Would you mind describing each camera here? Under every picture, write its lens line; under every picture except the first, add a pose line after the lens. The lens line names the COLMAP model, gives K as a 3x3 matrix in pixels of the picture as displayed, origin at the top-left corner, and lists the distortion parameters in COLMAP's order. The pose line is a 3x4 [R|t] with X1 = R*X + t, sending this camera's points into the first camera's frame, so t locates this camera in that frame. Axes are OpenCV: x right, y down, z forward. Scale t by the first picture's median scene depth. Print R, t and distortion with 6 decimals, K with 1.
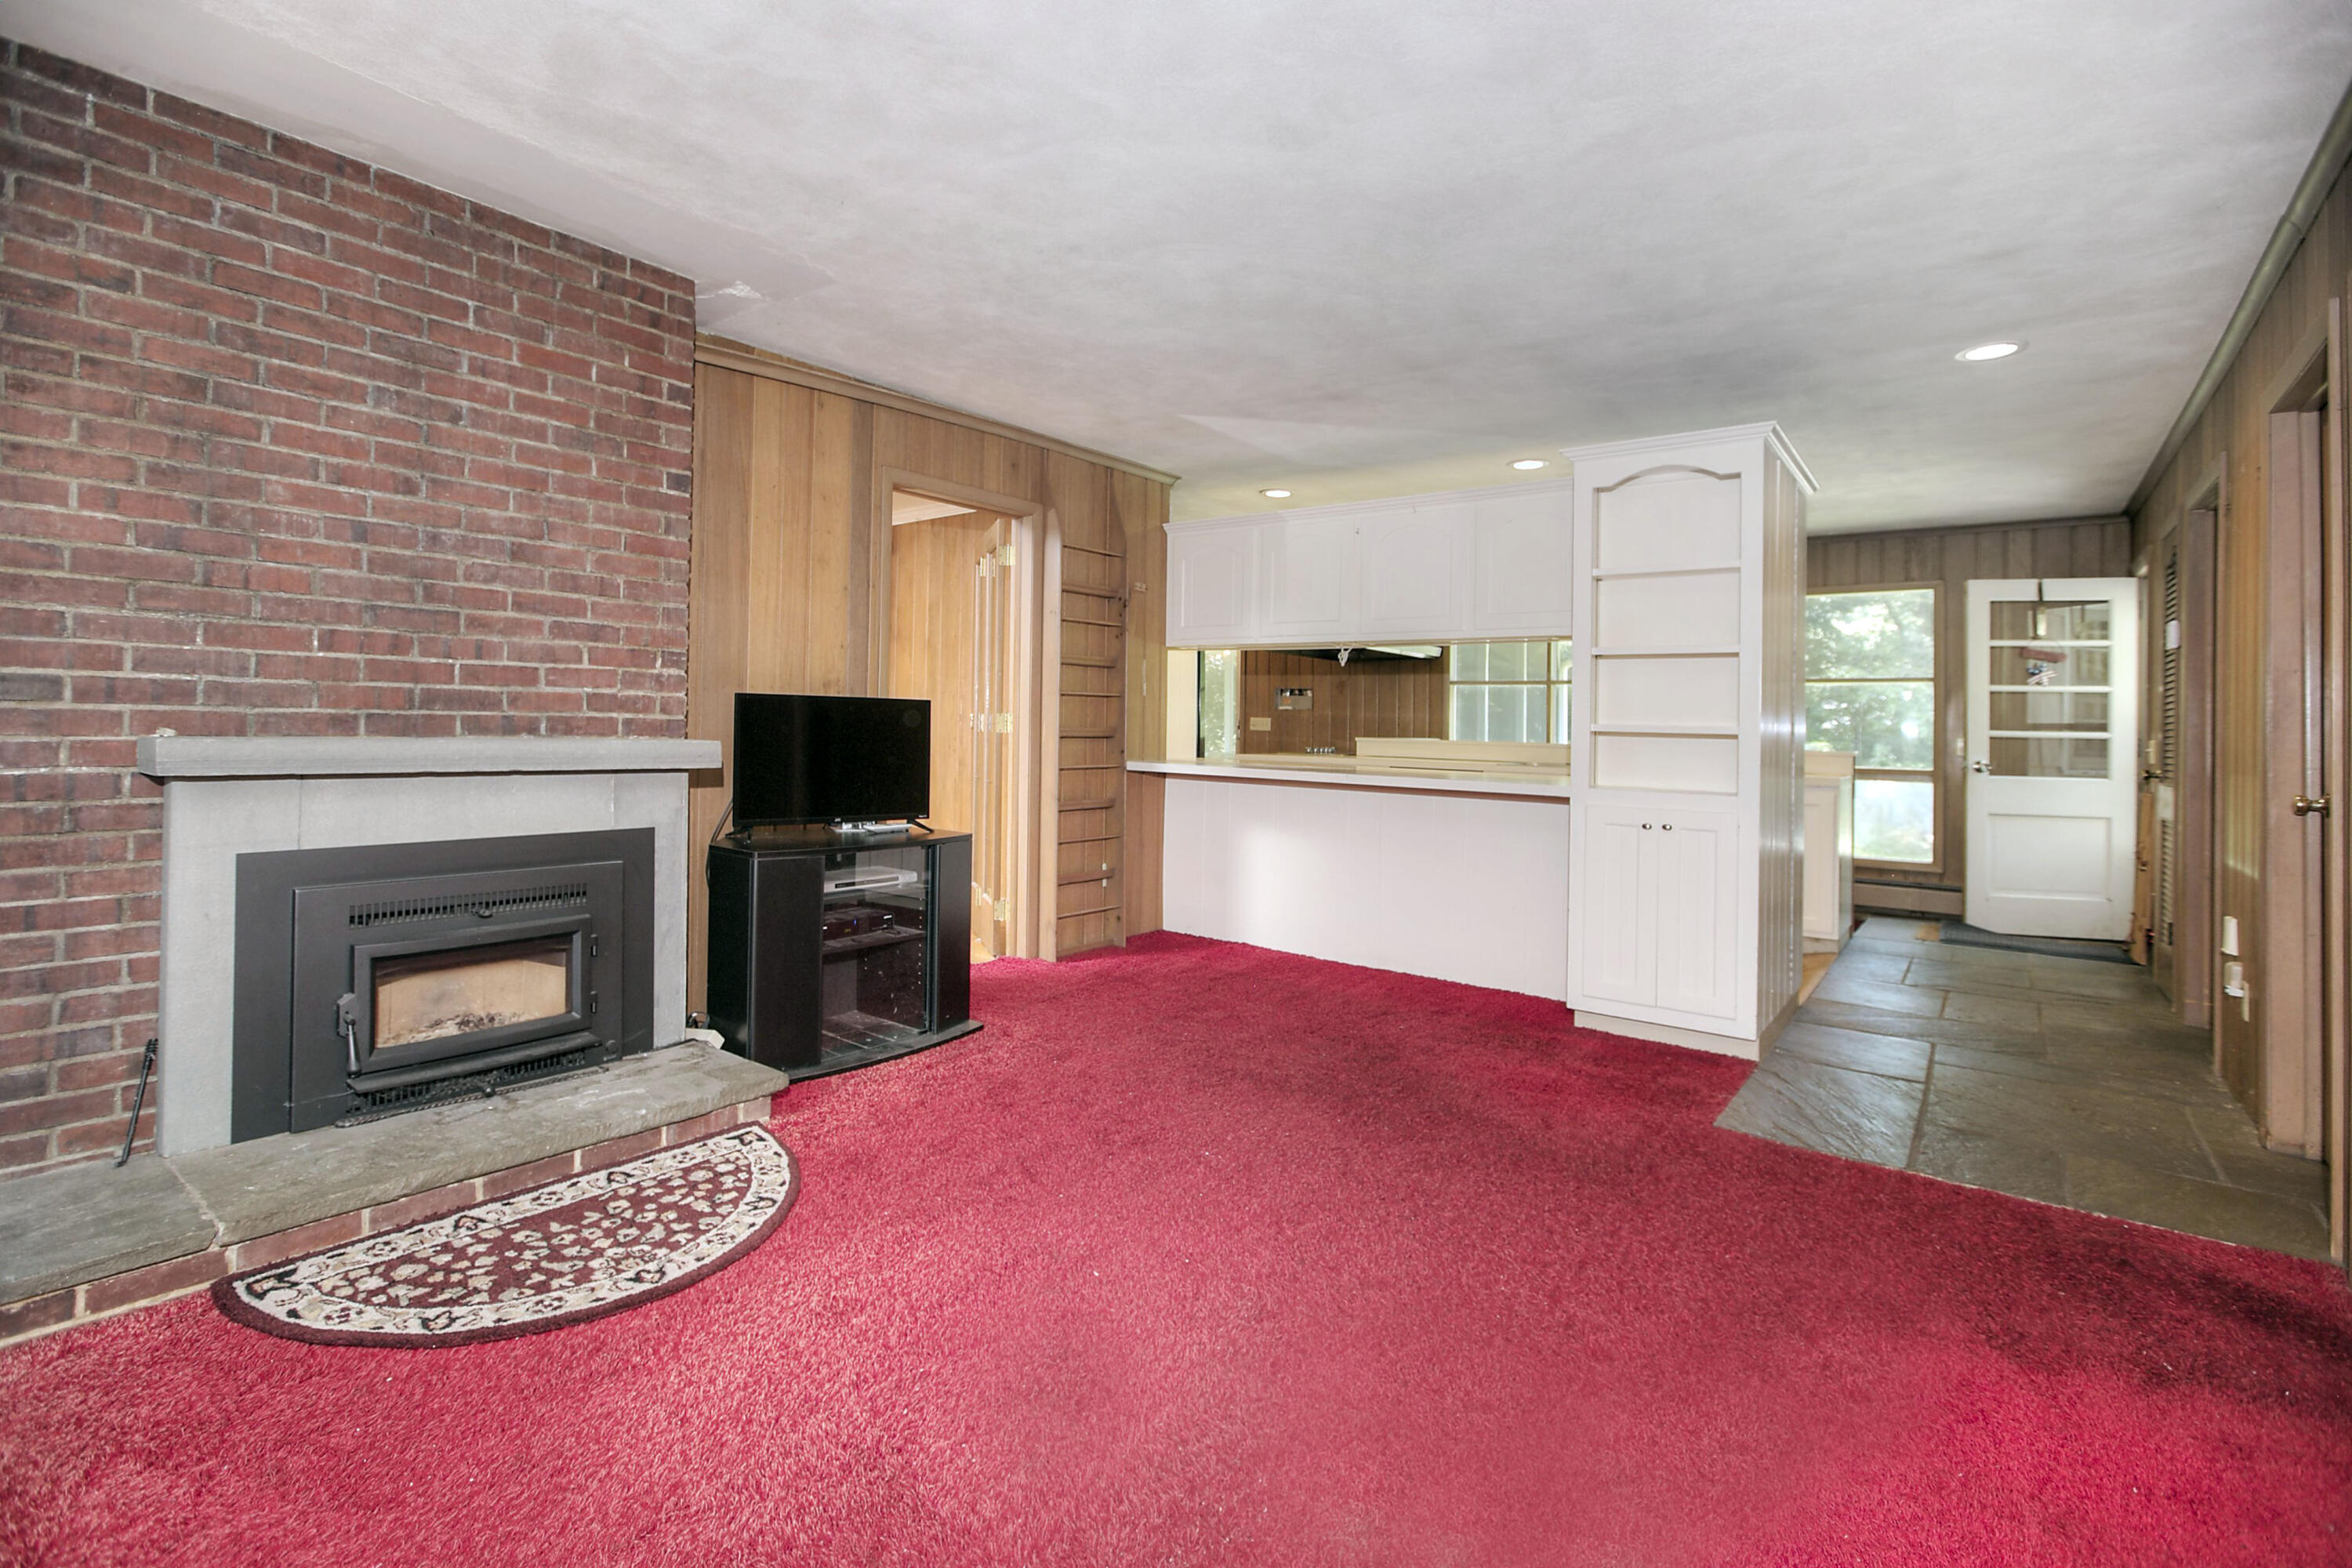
lens RADIAL K [[1085.6, 0, 1176.0], [0, 1085.6, 719.8], [0, 0, 1]] dist [0.001007, 0.000287]
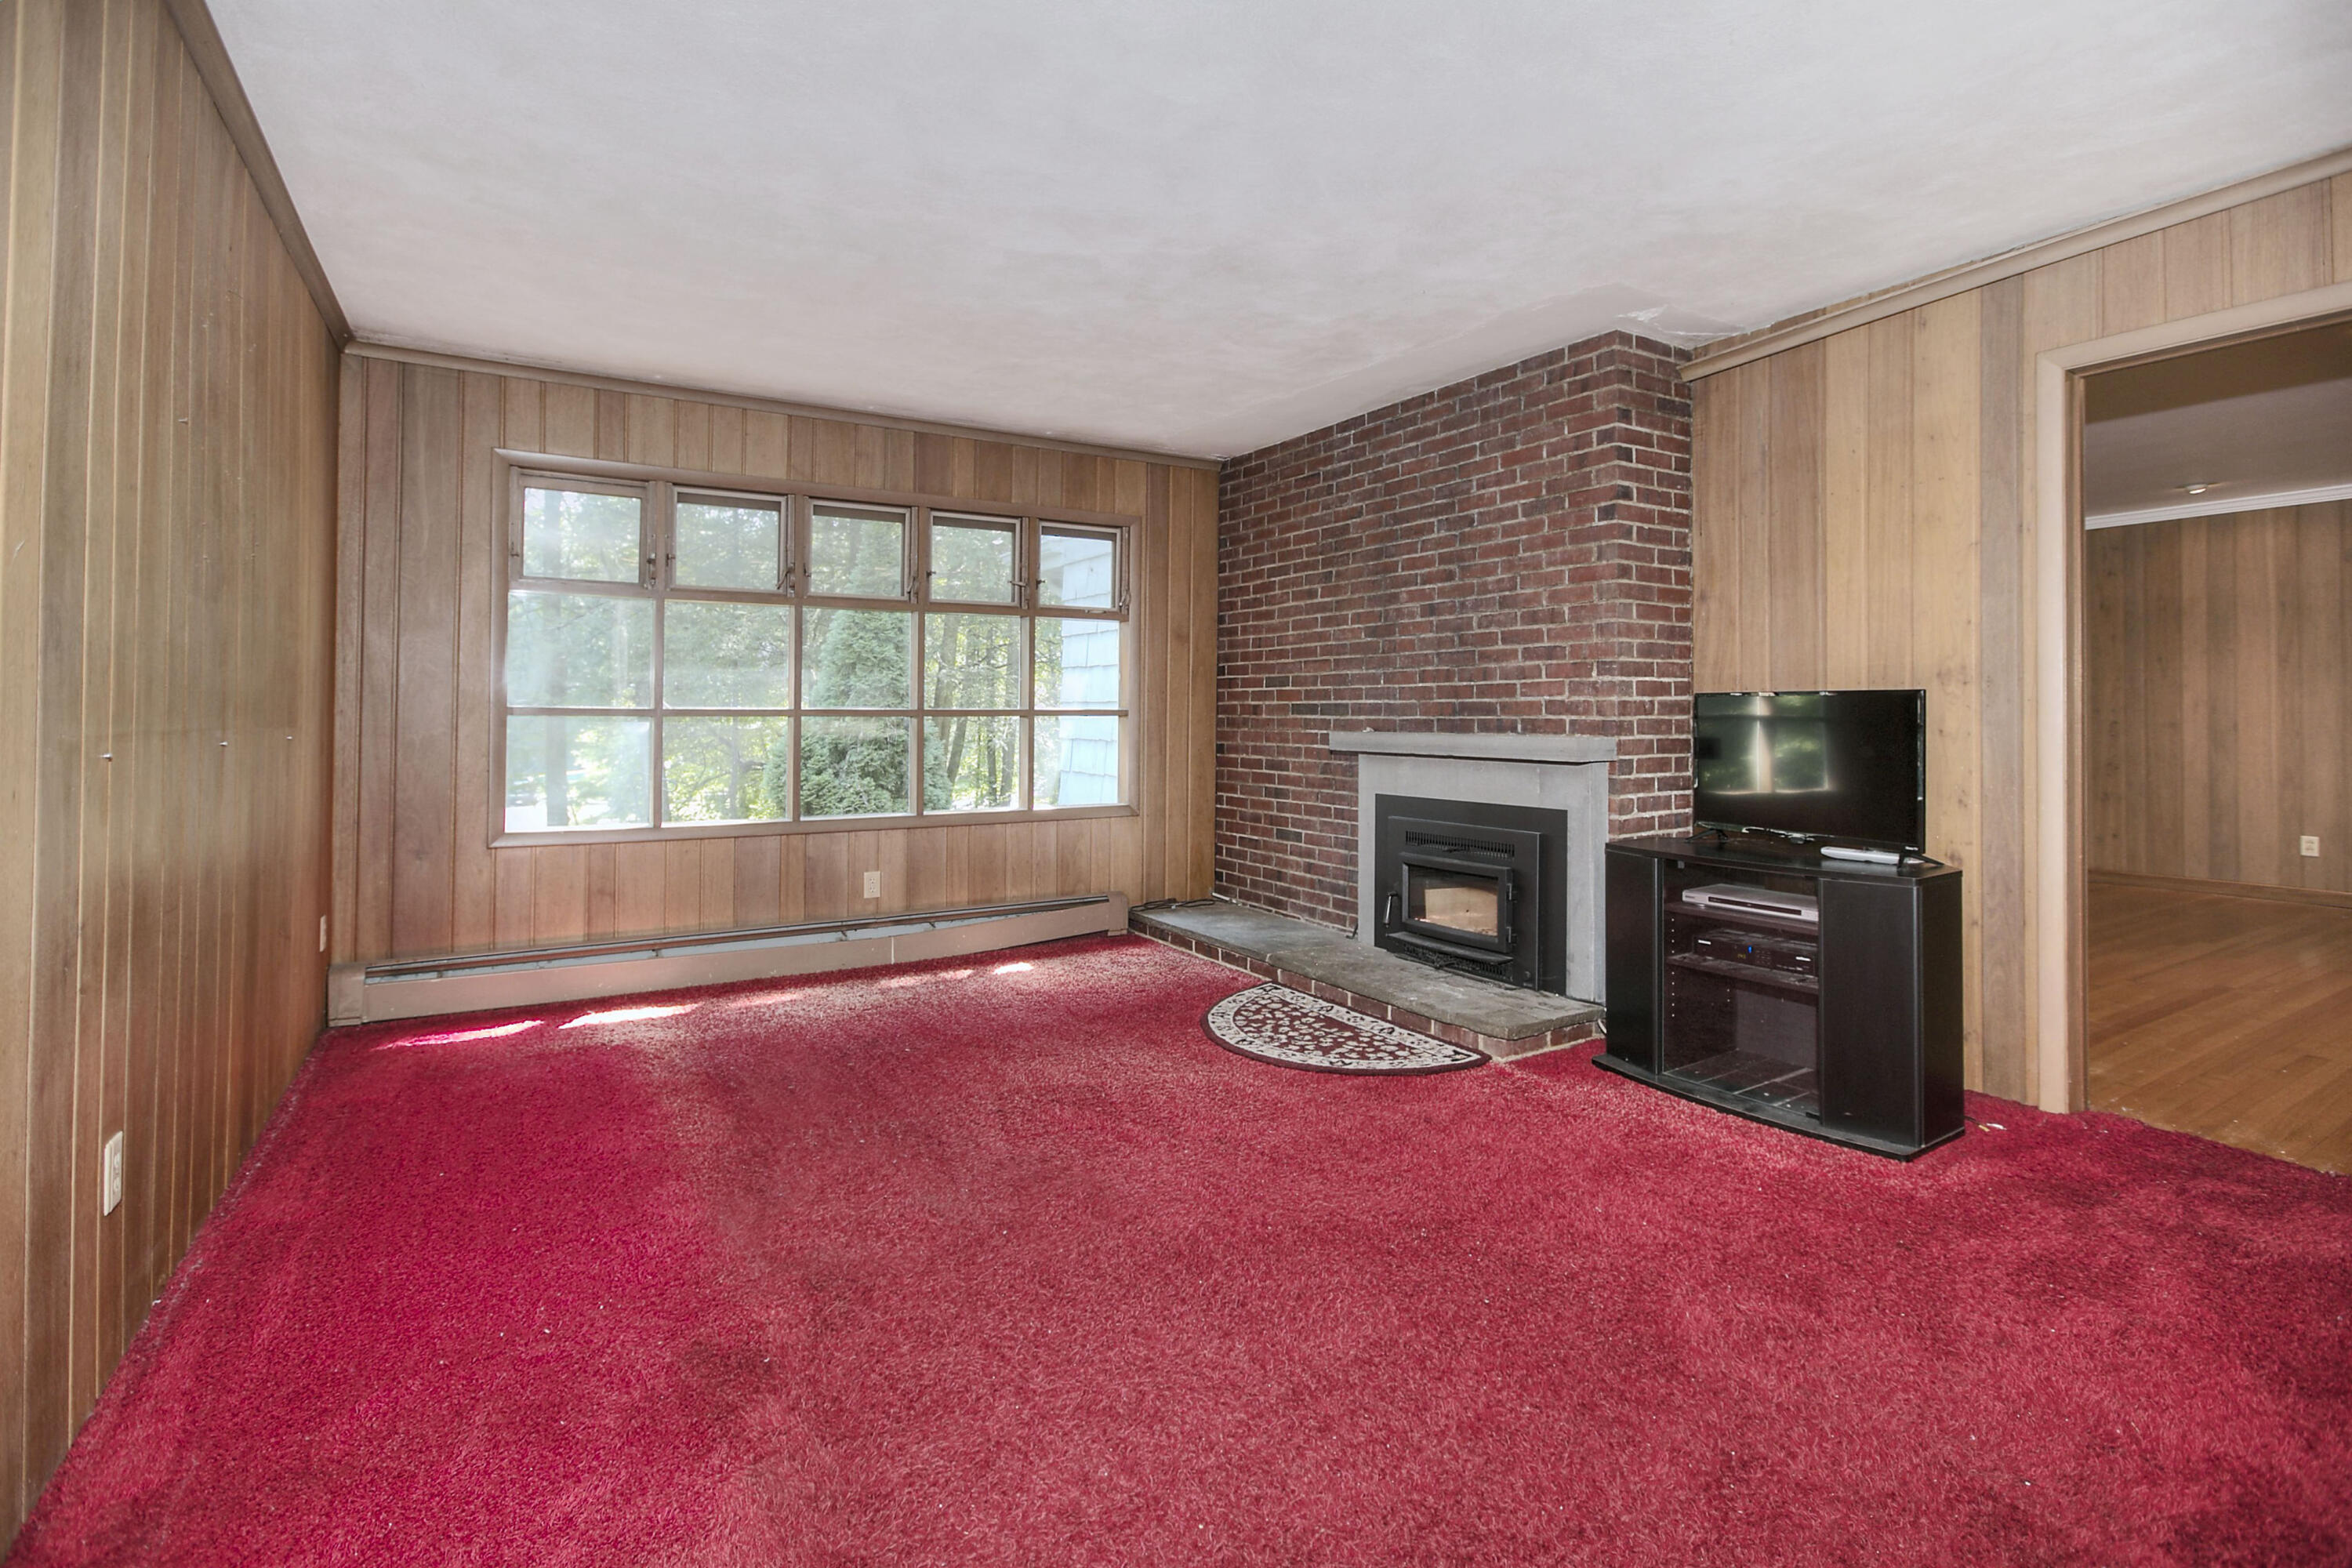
lens RADIAL K [[1128.8, 0, 1185.4], [0, 1128.8, 701.9], [0, 0, 1]] dist [-0.012539, 0.000298]
pose [[-0.346066, -0.034855, -0.937562, 0.886911], [-0.007663, 0.999381, -0.034325, 0.027222], [0.938179, -0.004694, -0.346119, 1.102361]]
